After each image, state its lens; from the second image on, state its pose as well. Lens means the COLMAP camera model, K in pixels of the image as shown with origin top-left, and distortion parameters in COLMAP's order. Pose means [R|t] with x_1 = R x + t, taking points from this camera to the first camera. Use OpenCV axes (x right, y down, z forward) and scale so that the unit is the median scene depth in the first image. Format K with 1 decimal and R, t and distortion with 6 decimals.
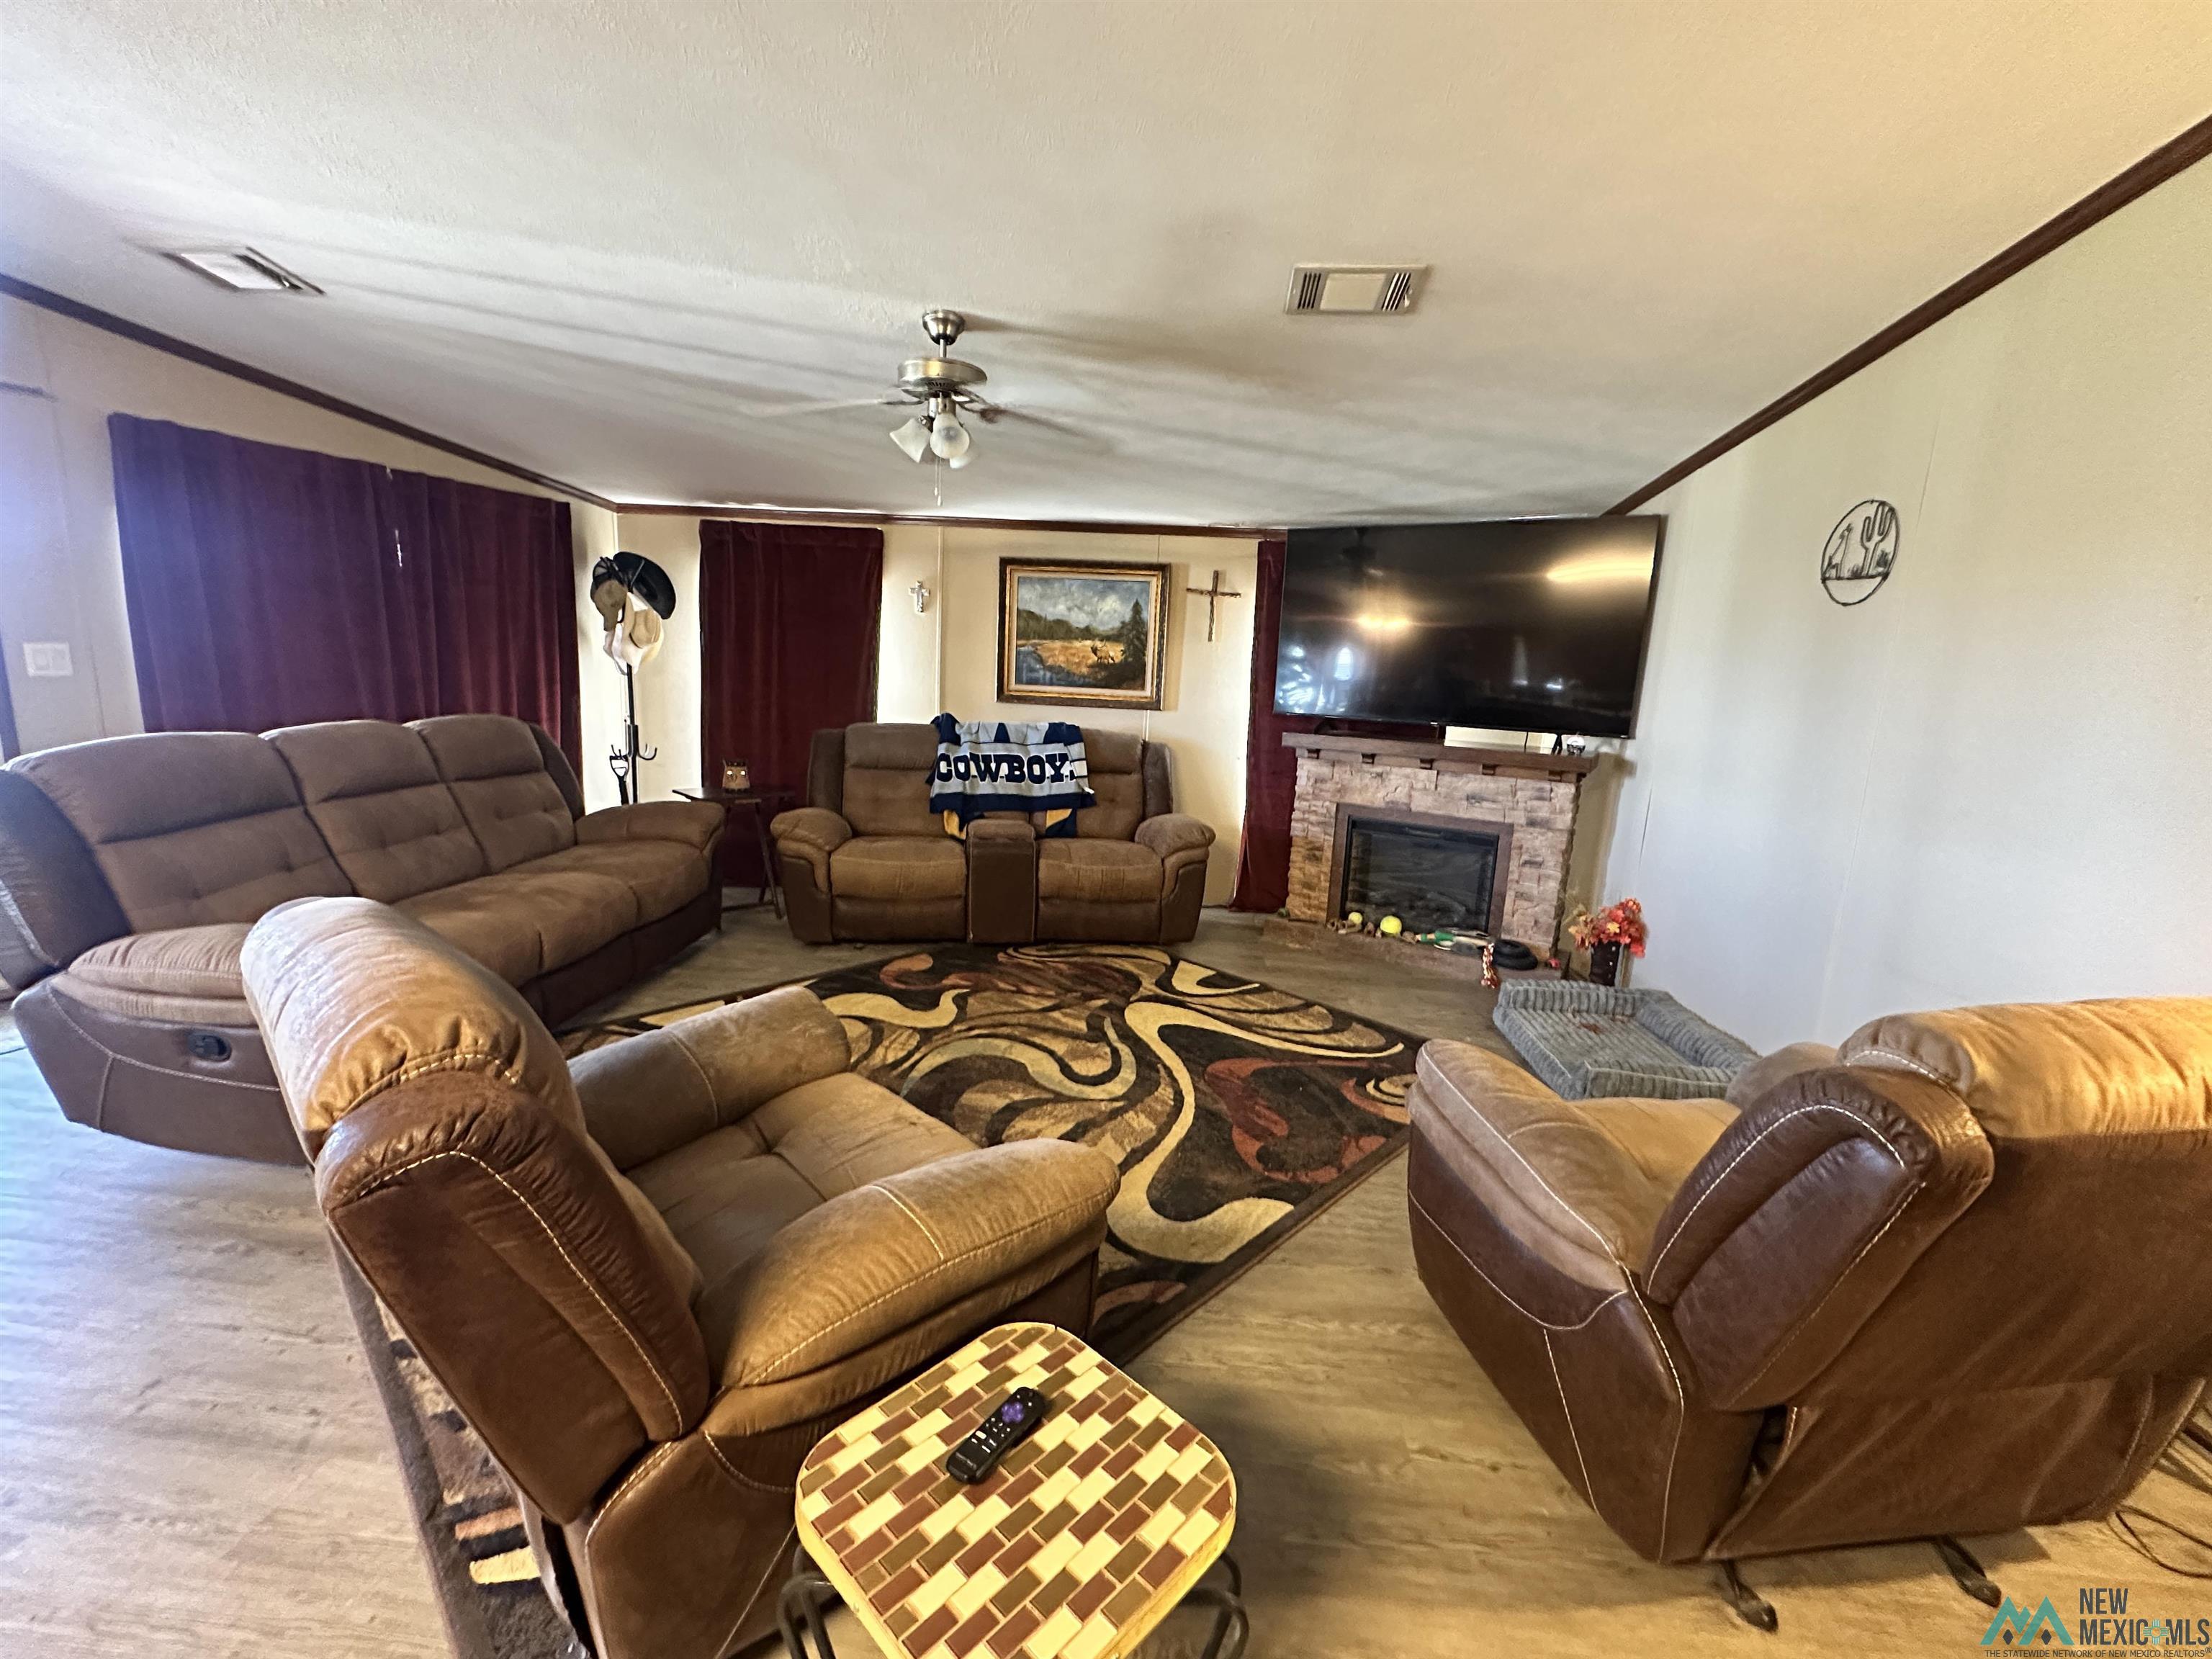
lens RADIAL K [[891.0, 0, 1106.0], [0, 891.0, 829.5], [0, 0, 1]] dist [-0.000772, 0.000097]
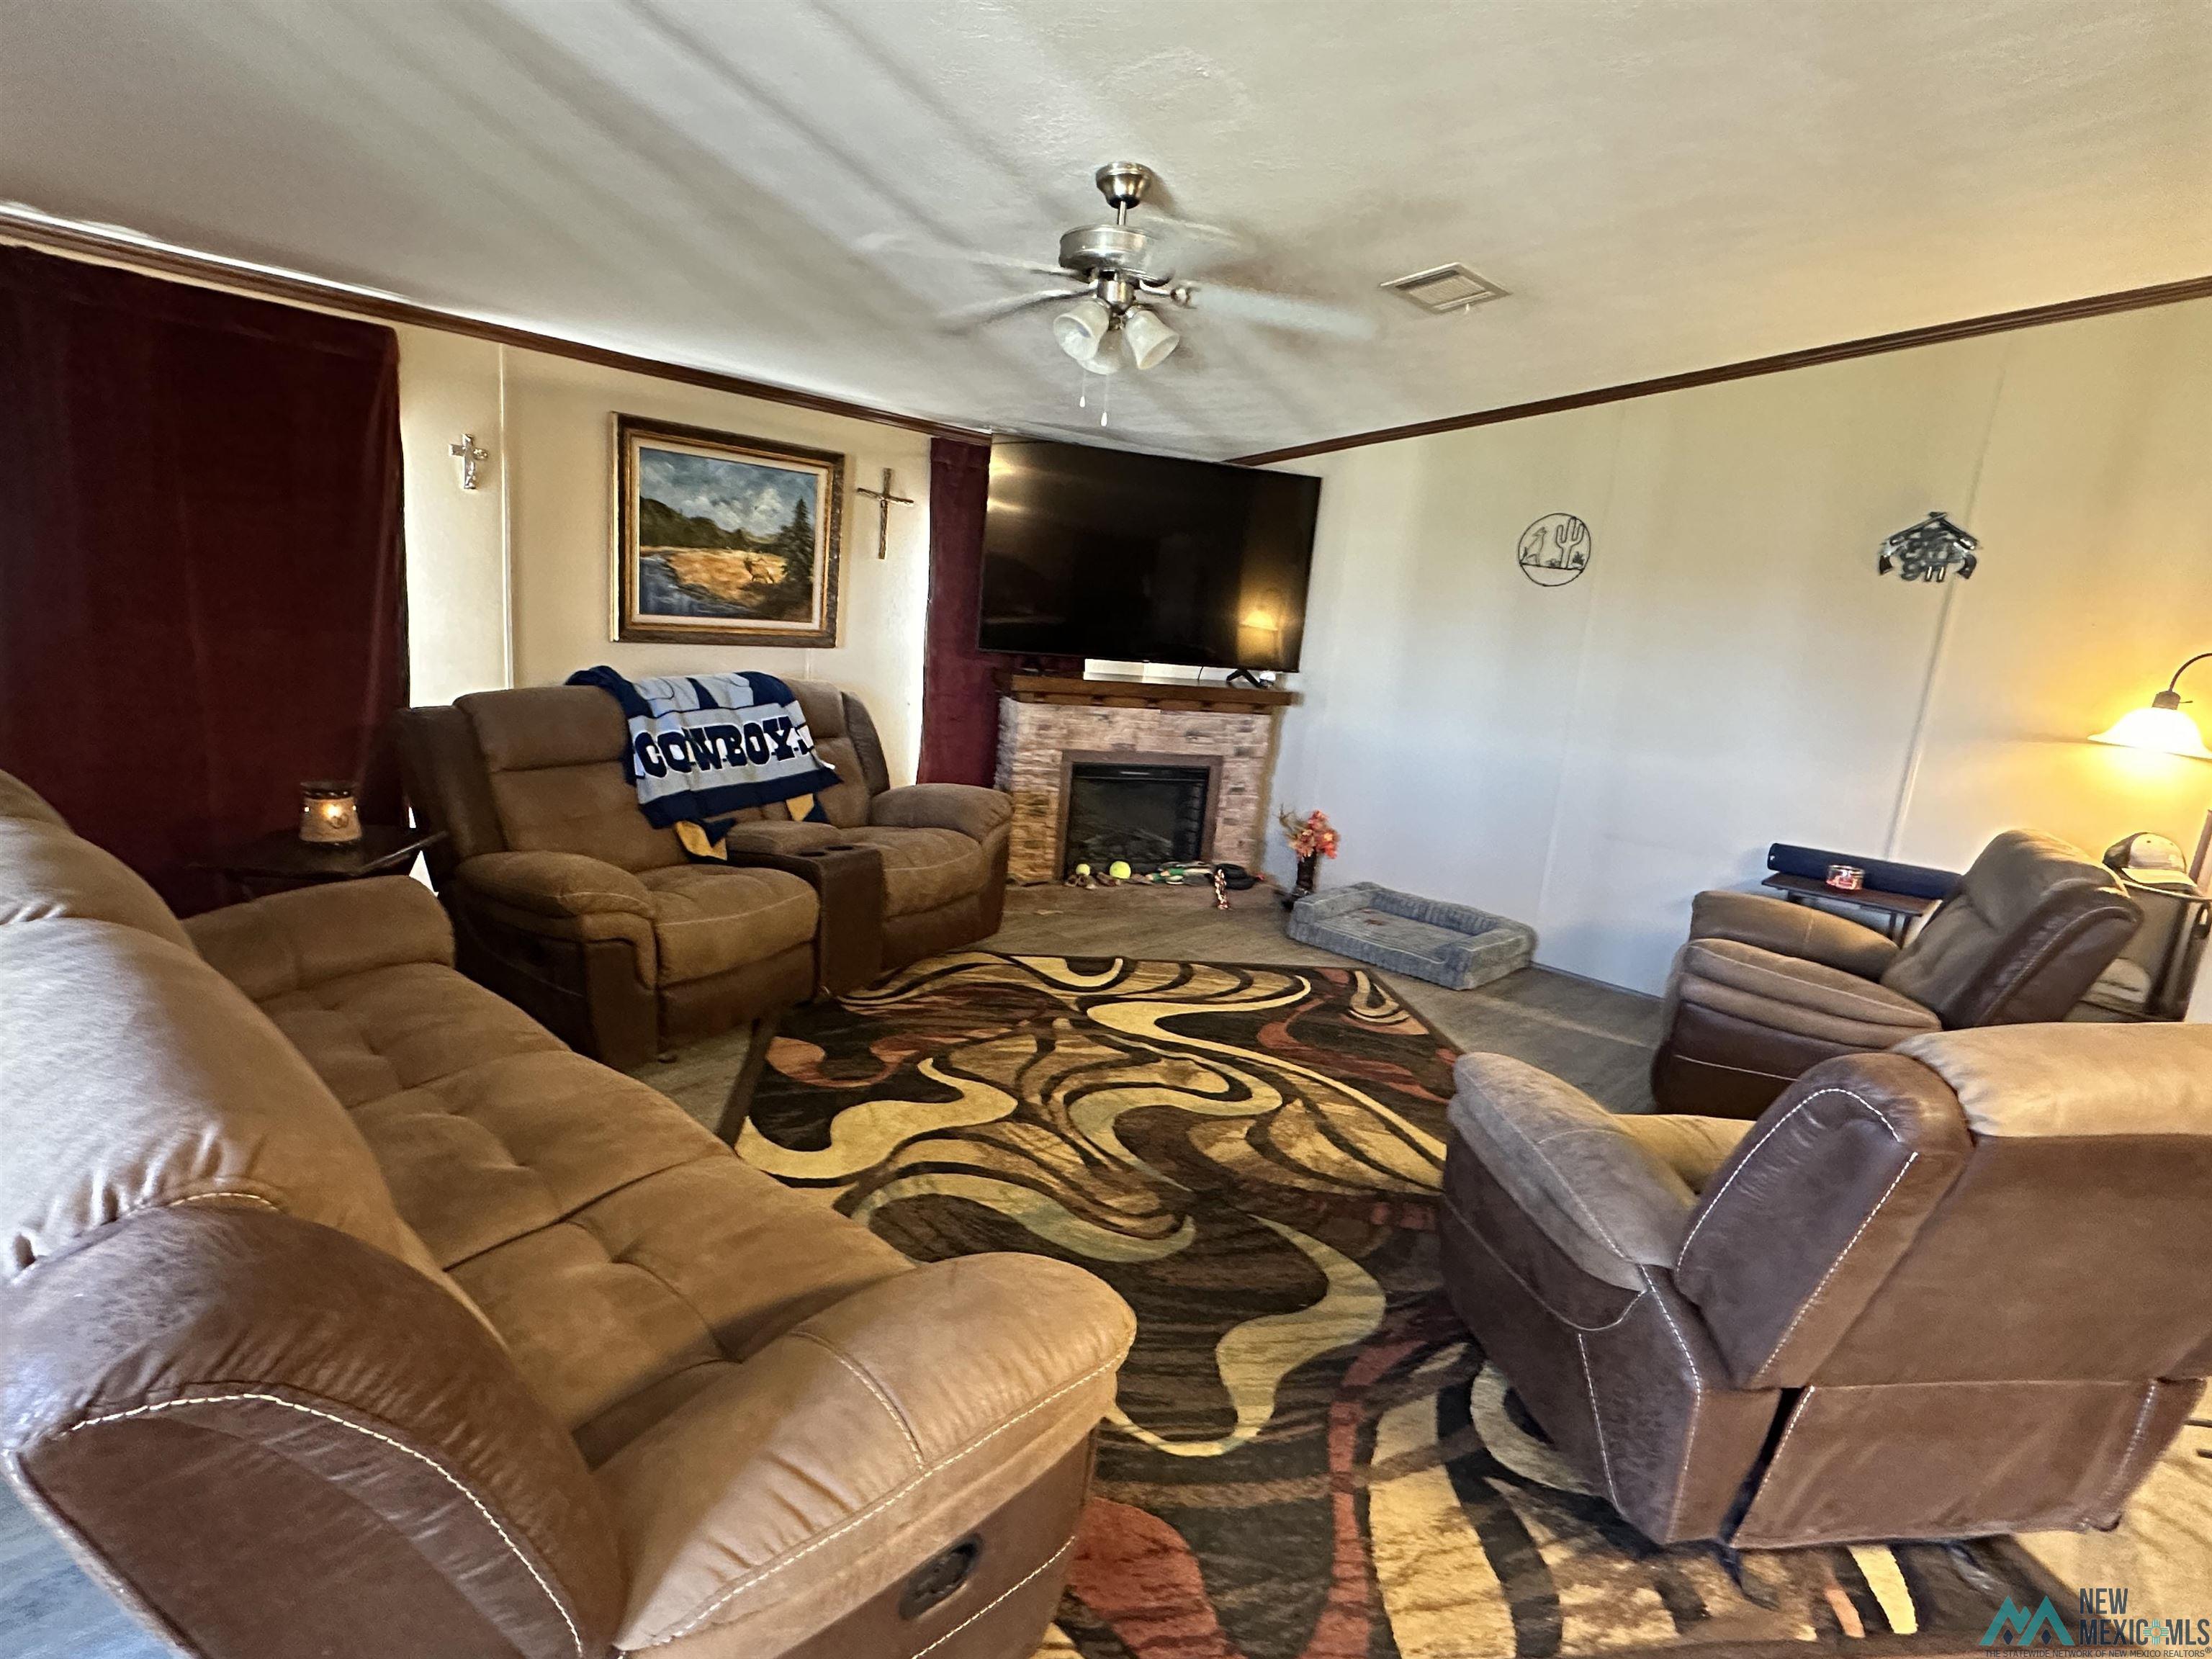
lens RADIAL K [[1089.0, 0, 1106.0], [0, 1089.0, 829.5], [0, 0, 1]] dist [-0.001919, -0.001088]
pose [[0.634502, -0.153293, 0.757568, -0.620295], [0.085262, 0.988035, 0.128516, -0.096543], [-0.768204, -0.016952, 0.639980, 0.270264]]
